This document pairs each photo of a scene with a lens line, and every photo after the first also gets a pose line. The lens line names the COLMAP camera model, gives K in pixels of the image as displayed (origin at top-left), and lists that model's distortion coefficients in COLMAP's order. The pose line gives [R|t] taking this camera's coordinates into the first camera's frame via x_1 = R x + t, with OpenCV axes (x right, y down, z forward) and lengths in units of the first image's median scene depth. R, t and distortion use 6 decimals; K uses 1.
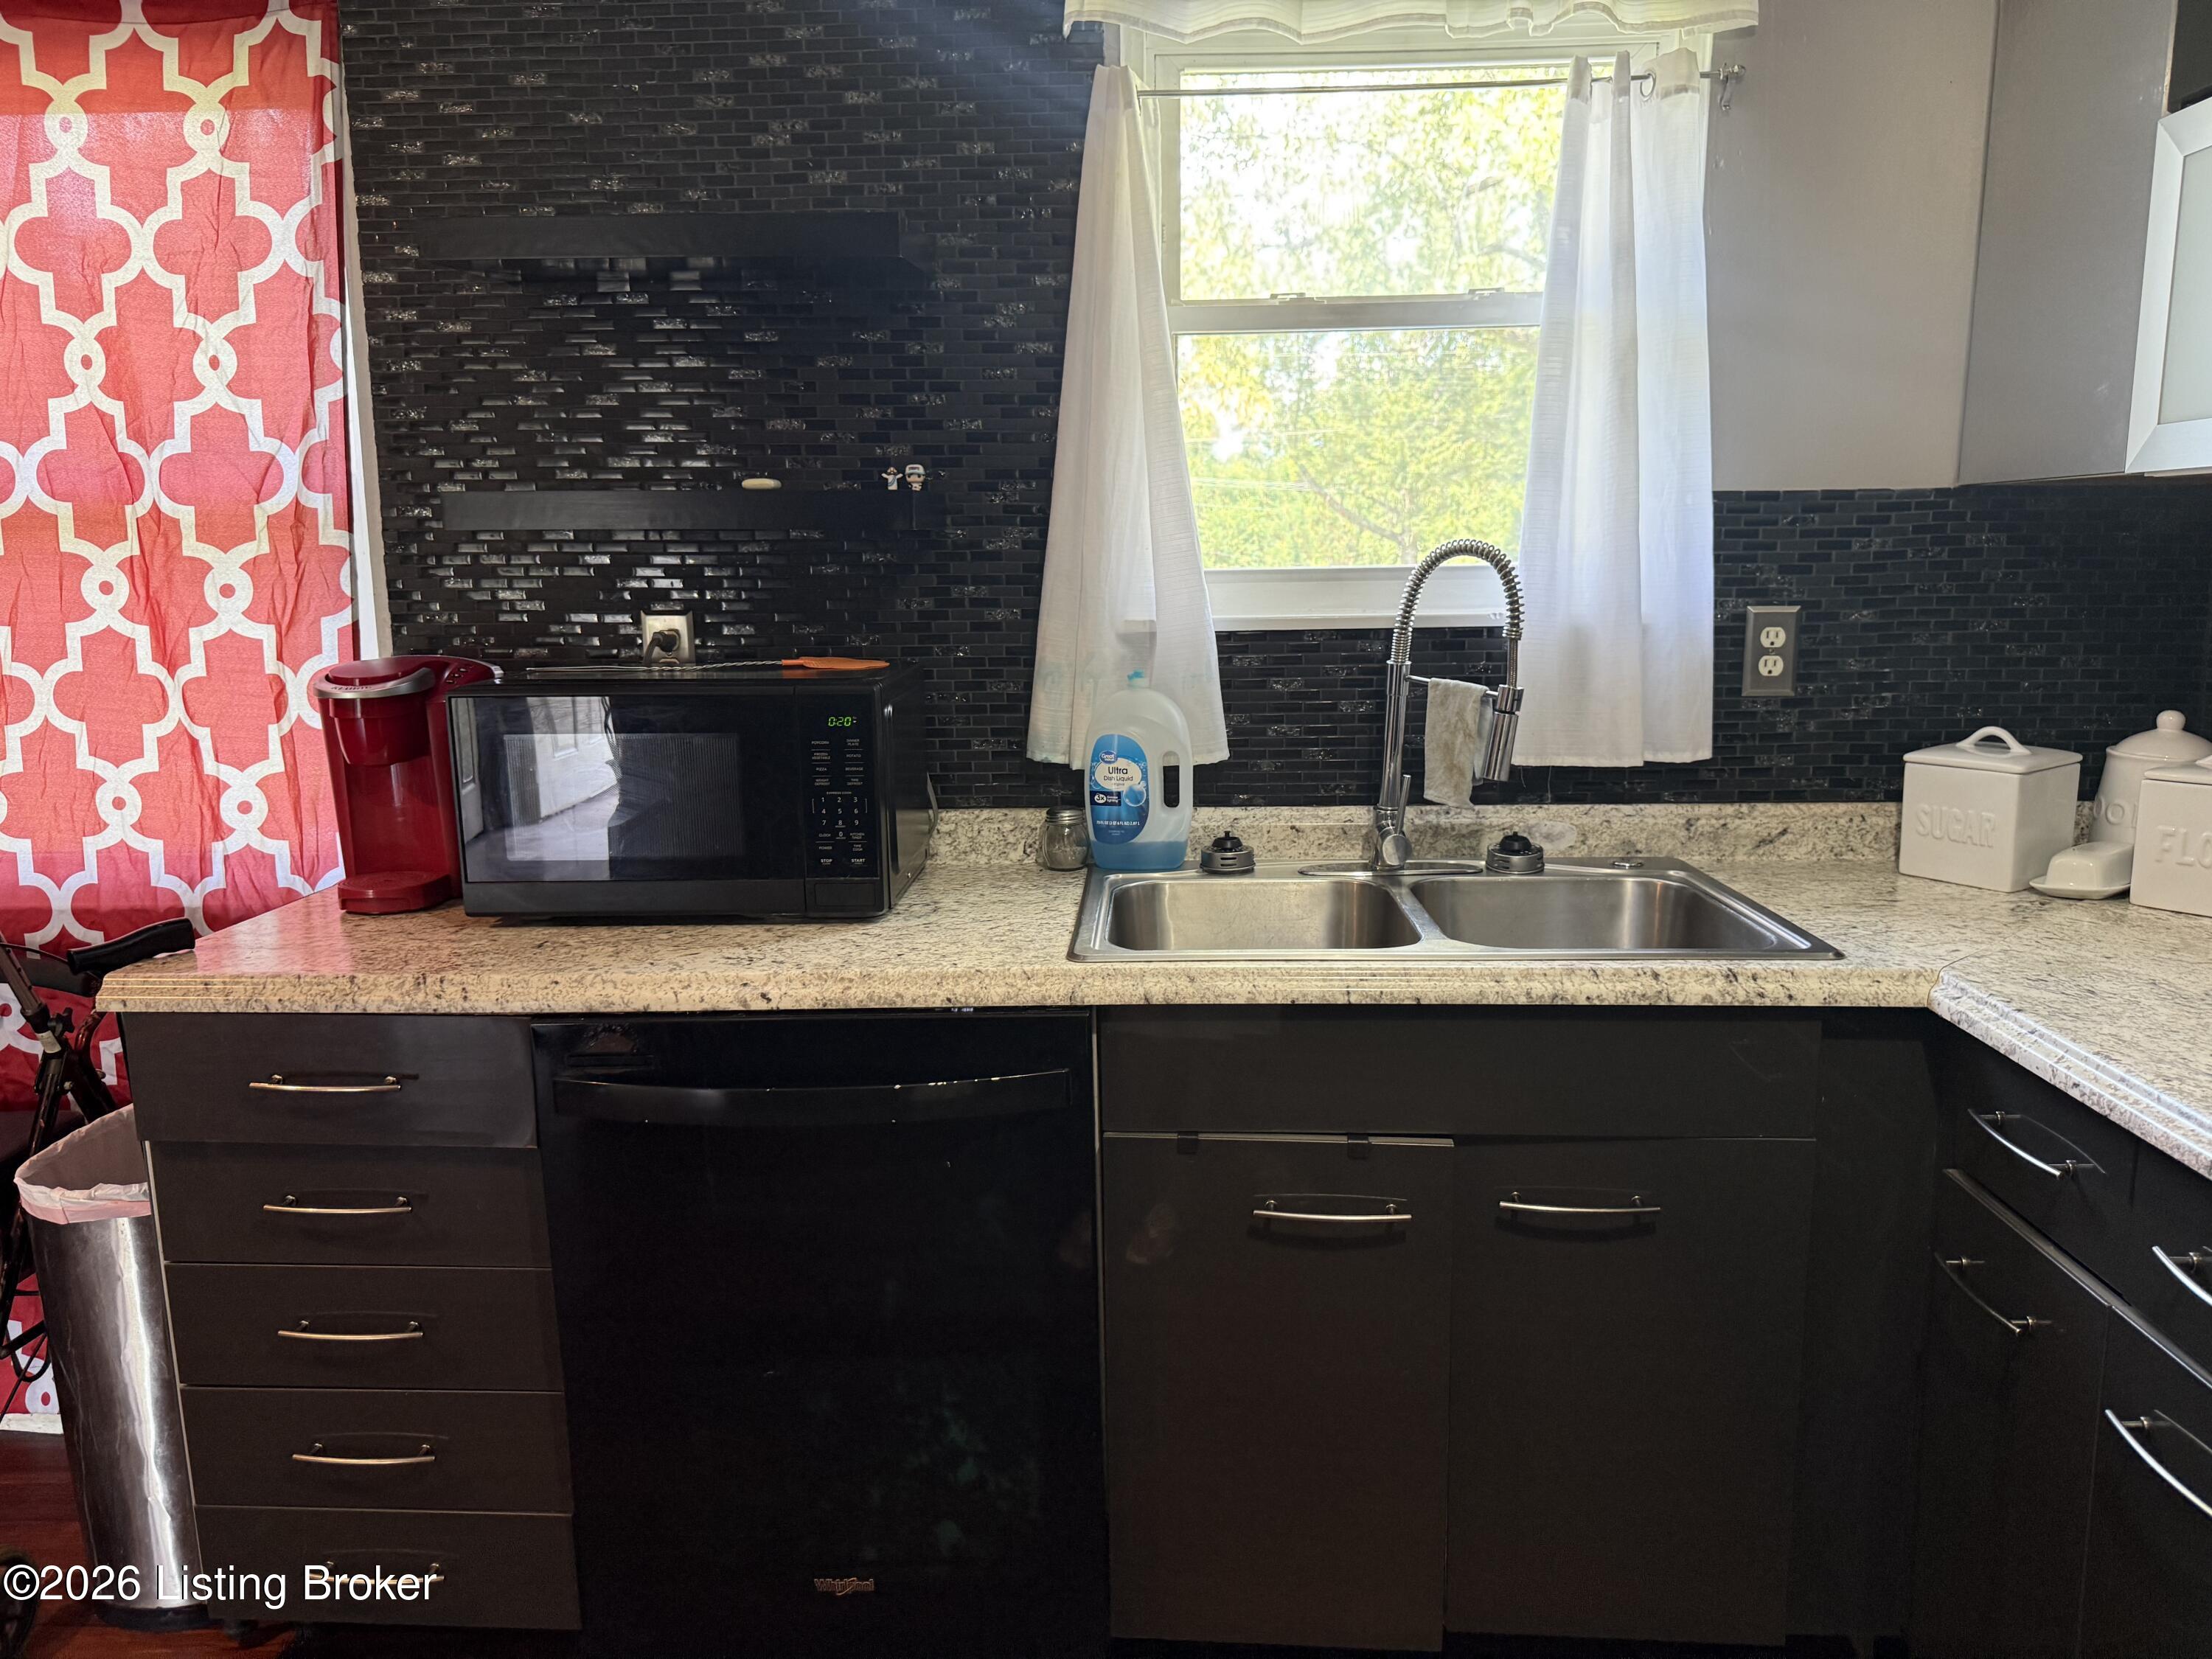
lens RADIAL K [[1578.7, 0, 1106.0], [0, 1578.7, 829.5], [0, 0, 1]] dist [0.061131, -0.086332]
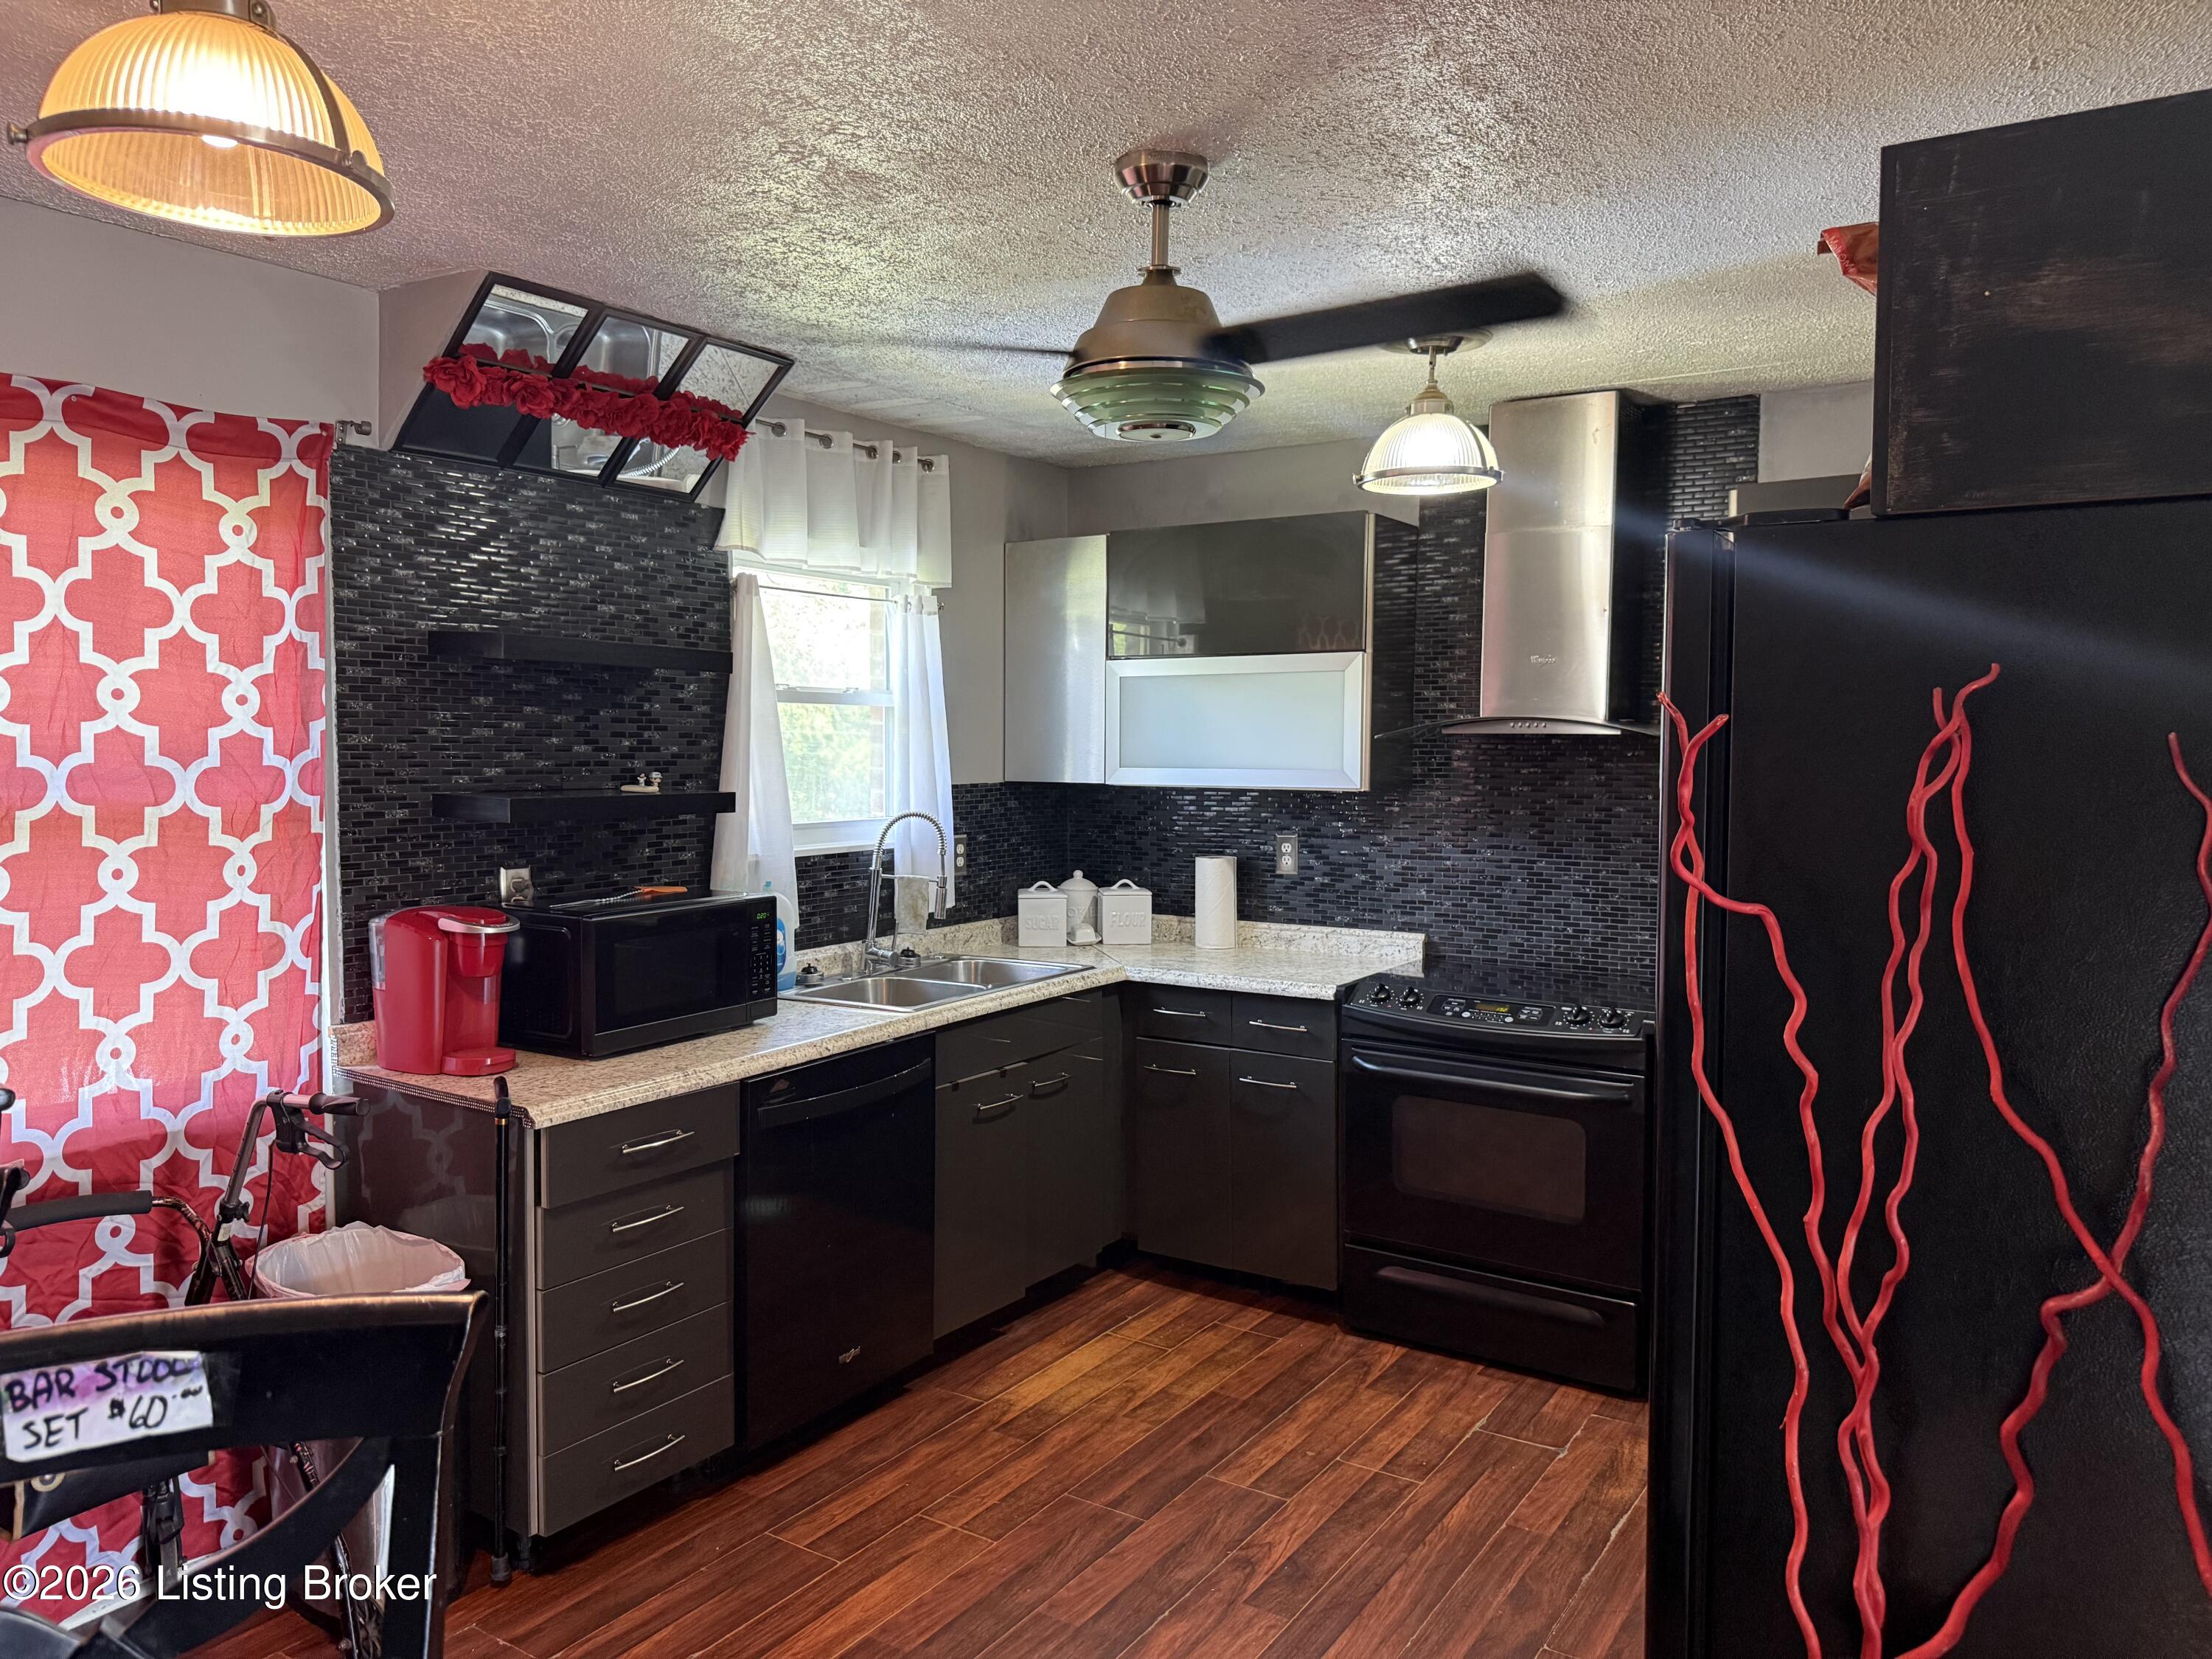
lens RADIAL K [[1578.7, 0, 1106.0], [0, 1578.7, 829.5], [0, 0, 1]] dist [0.061131, -0.086332]
pose [[0.496322, -0.036907, 0.867354, -1.375646], [0.143982, 0.988759, -0.040318, -0.029371], [-0.856116, 0.144894, 0.496056, -0.263917]]
